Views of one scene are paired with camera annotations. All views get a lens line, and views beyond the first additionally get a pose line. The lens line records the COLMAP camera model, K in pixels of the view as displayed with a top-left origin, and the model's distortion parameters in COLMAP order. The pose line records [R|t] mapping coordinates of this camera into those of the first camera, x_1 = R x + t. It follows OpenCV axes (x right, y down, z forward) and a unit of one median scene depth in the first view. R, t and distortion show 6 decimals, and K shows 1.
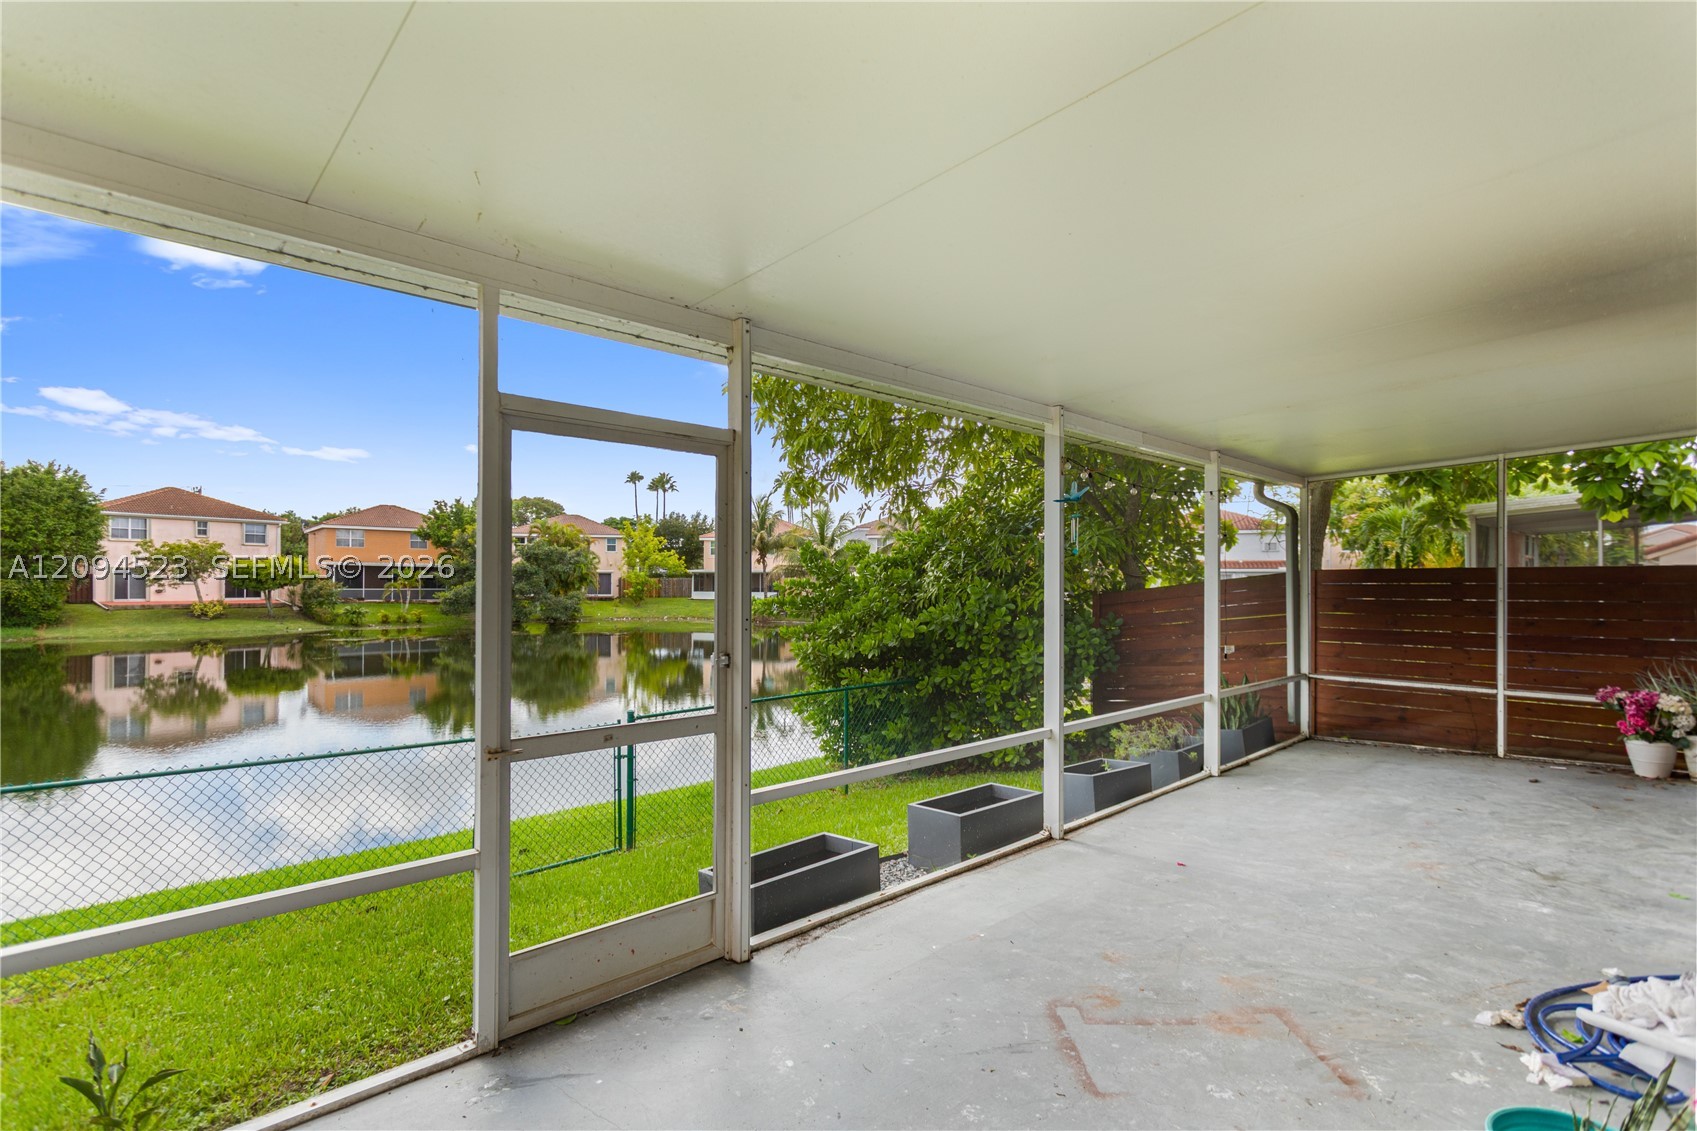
lens RADIAL K [[819.6, 0, 841.1], [0, 819.6, 578.7], [0, 0, 1]] dist [0.004900, 0.000252]
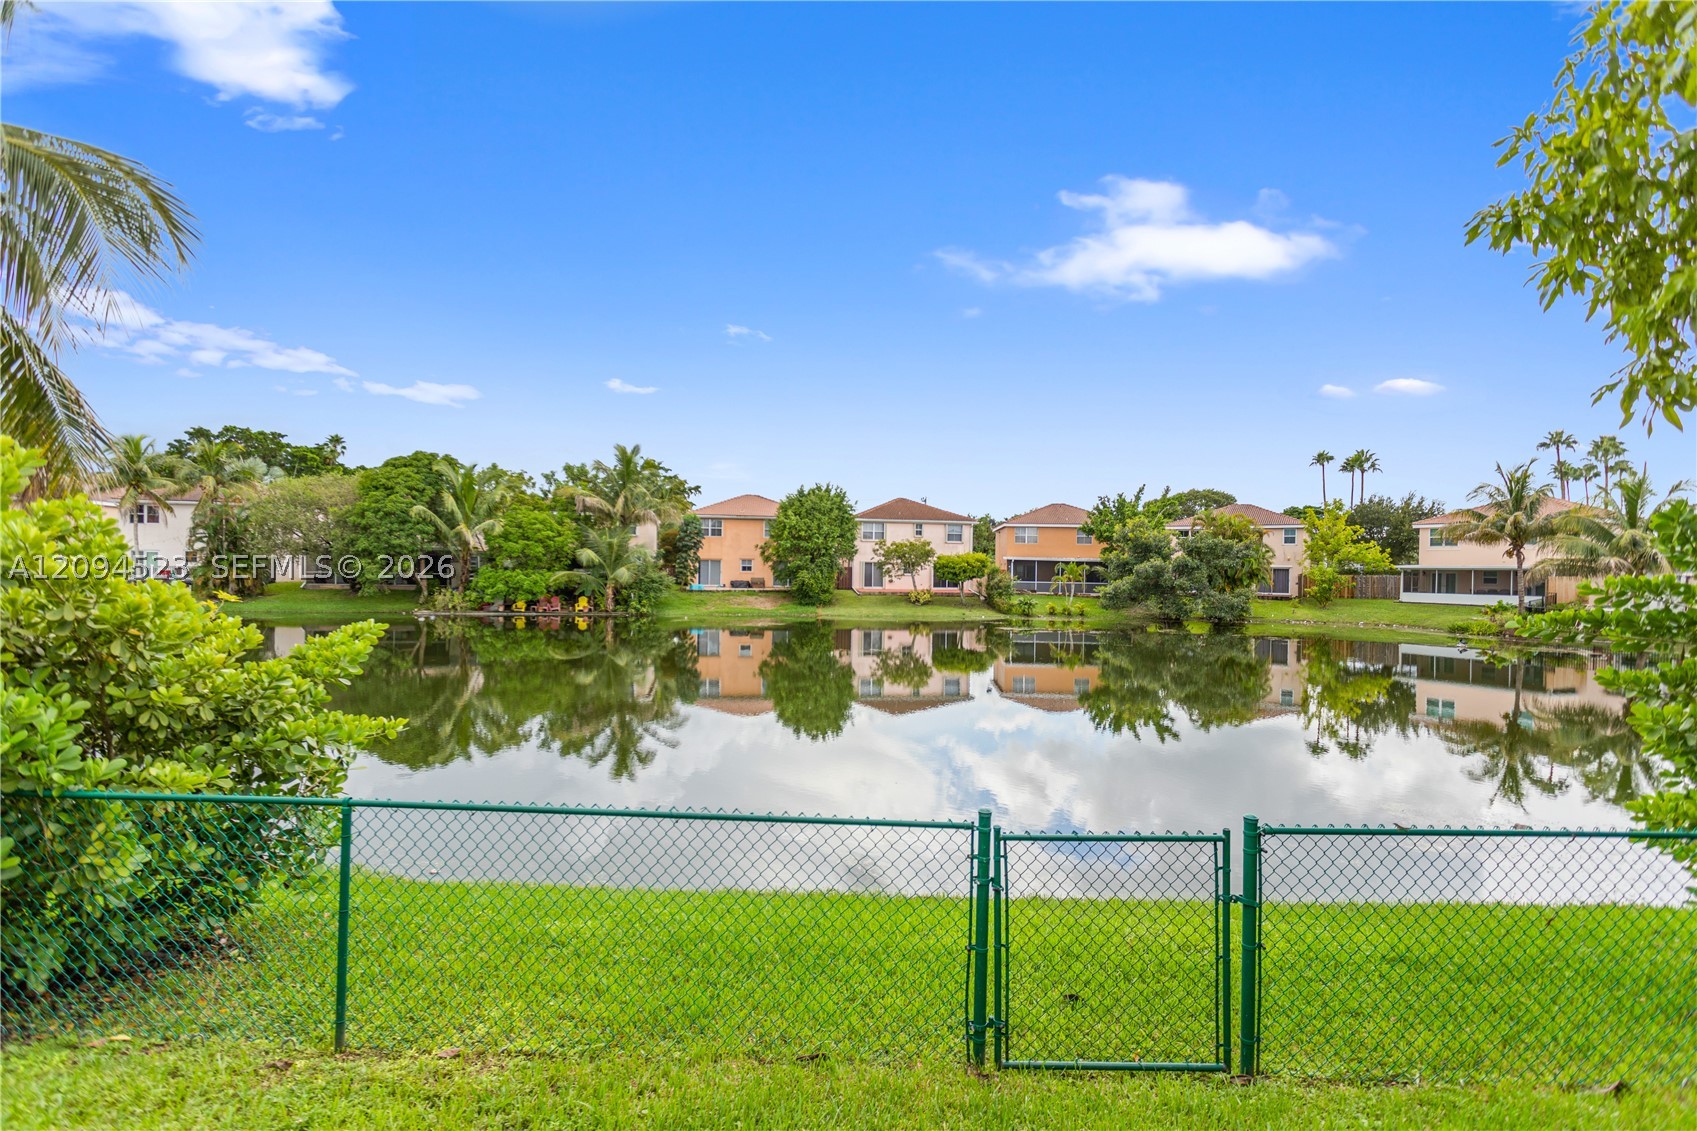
lens RADIAL K [[816.9, 0, 839.4], [0, 816.9, 574.3], [0, 0, 1]] dist [0.011933, 0.000233]
pose [[0.711063, 0.010592, -0.703049, -0.009629], [-0.010570, 0.999935, 0.004374, 0.000358], [0.703049, 0.004321, 0.711128, 0.056999]]
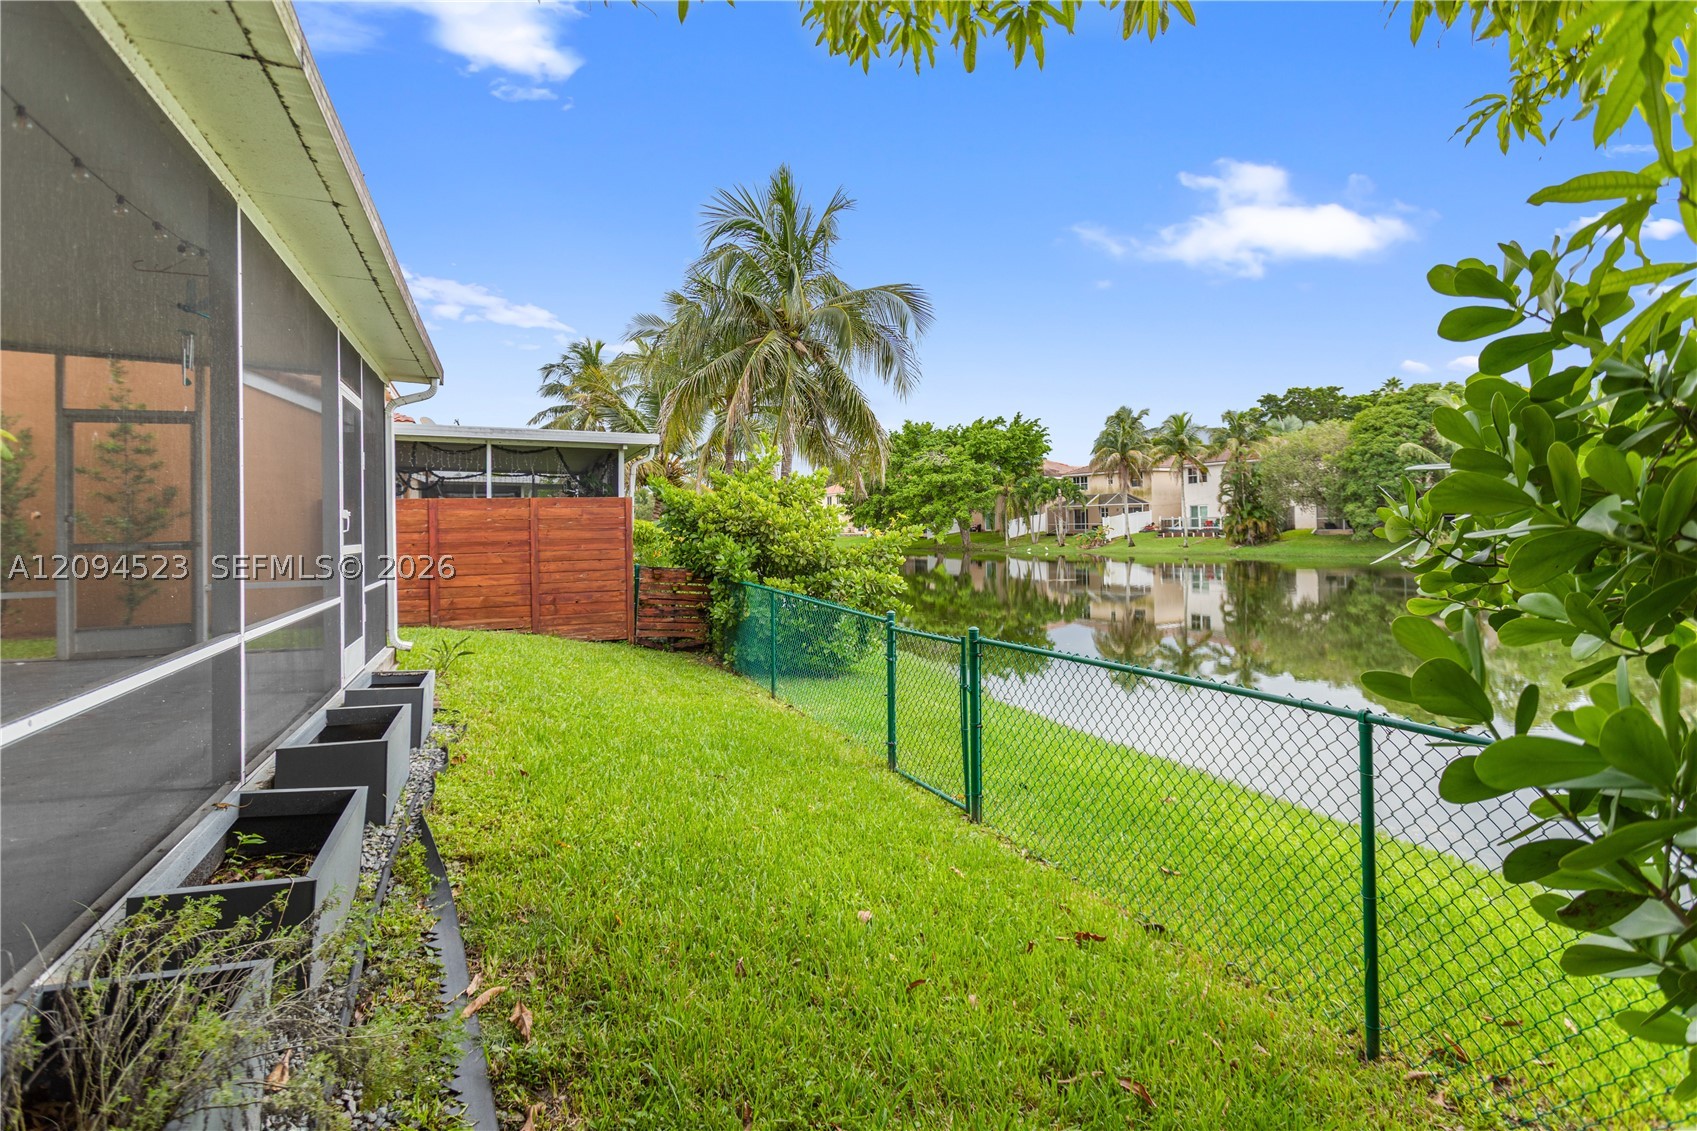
lens RADIAL K [[850.3, 0, 825.6], [0, 850.3, 524.7], [0, 0, 1]] dist [0.002141, 0.000560]
pose [[-0.389212, 0.002858, -0.921144, 0.065051], [0.023297, 0.999706, -0.006742, 0.009266], [0.920854, -0.024084, -0.389164, 0.156602]]
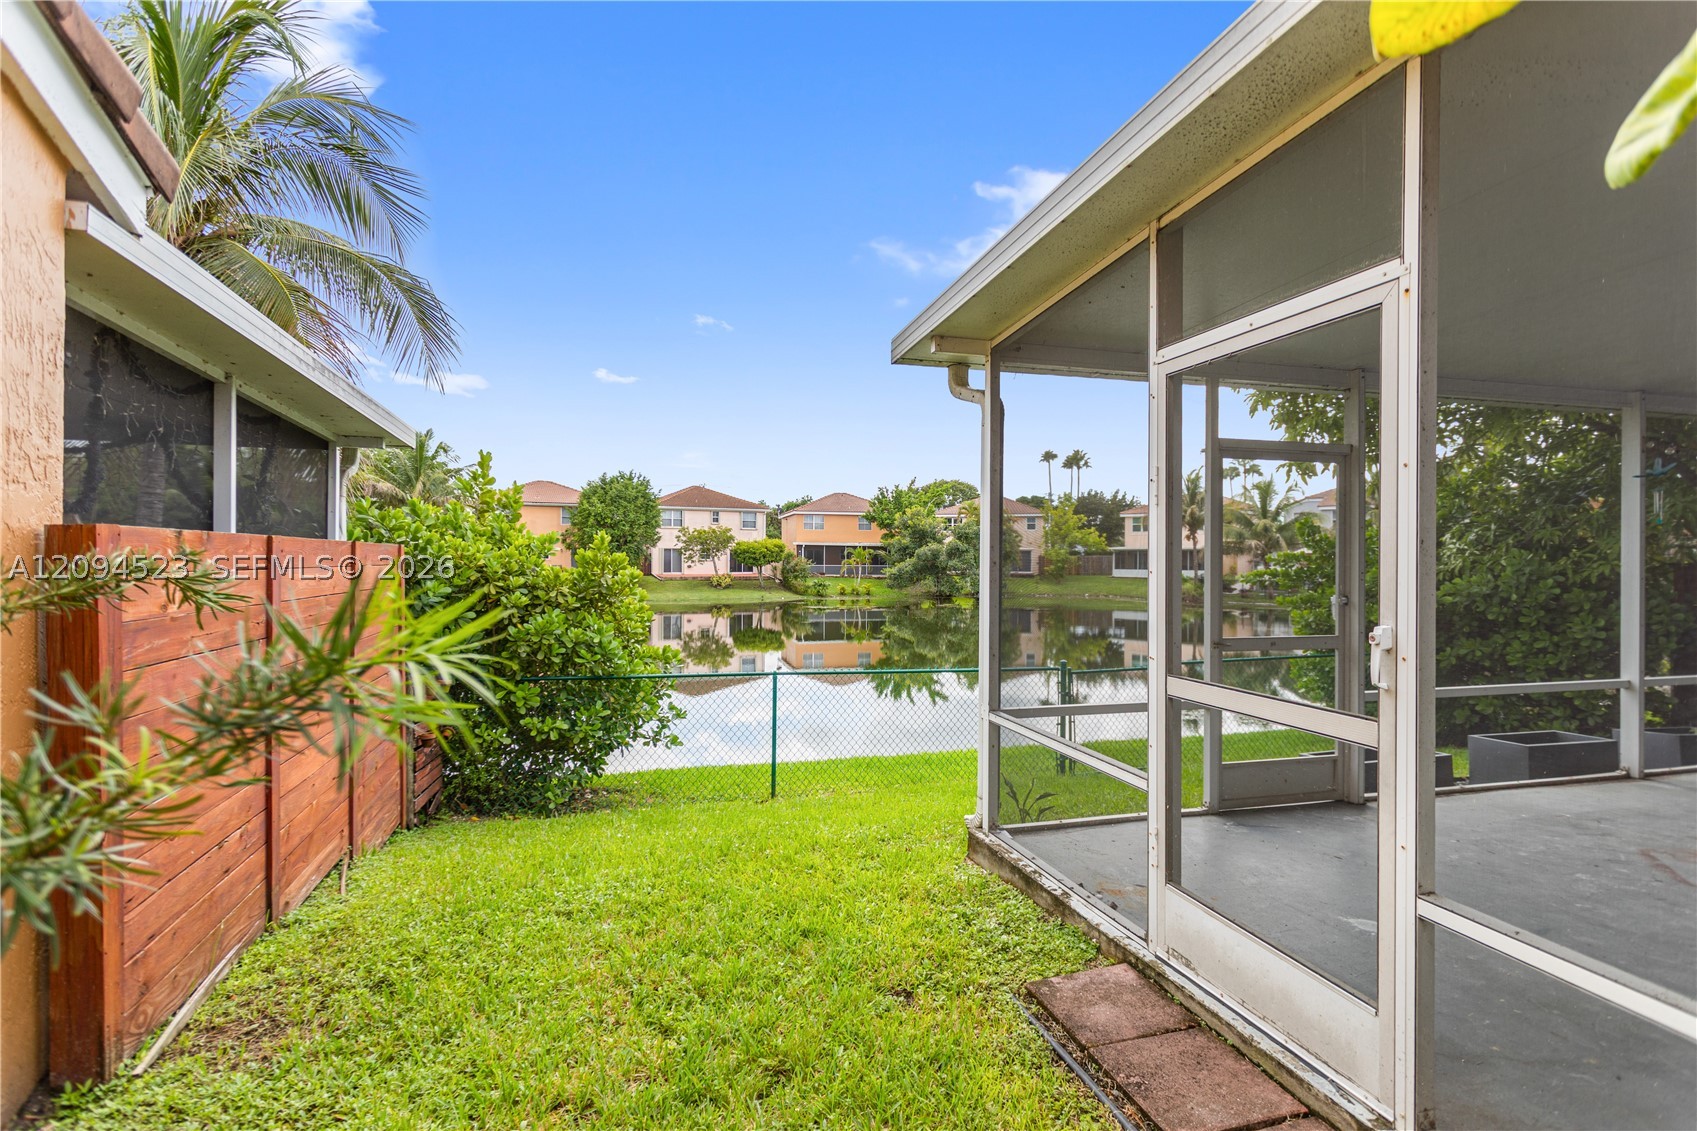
lens RADIAL K [[829.1, 0, 834.8], [0, 829.1, 561.0], [0, 0, 1]] dist [0.001823, 0.001672]
pose [[0.883900, 0.000836, -0.467675, -0.015215], [0.001339, 0.999990, 0.004317, 0.001264], [0.467673, -0.004442, 0.883890, -0.045247]]
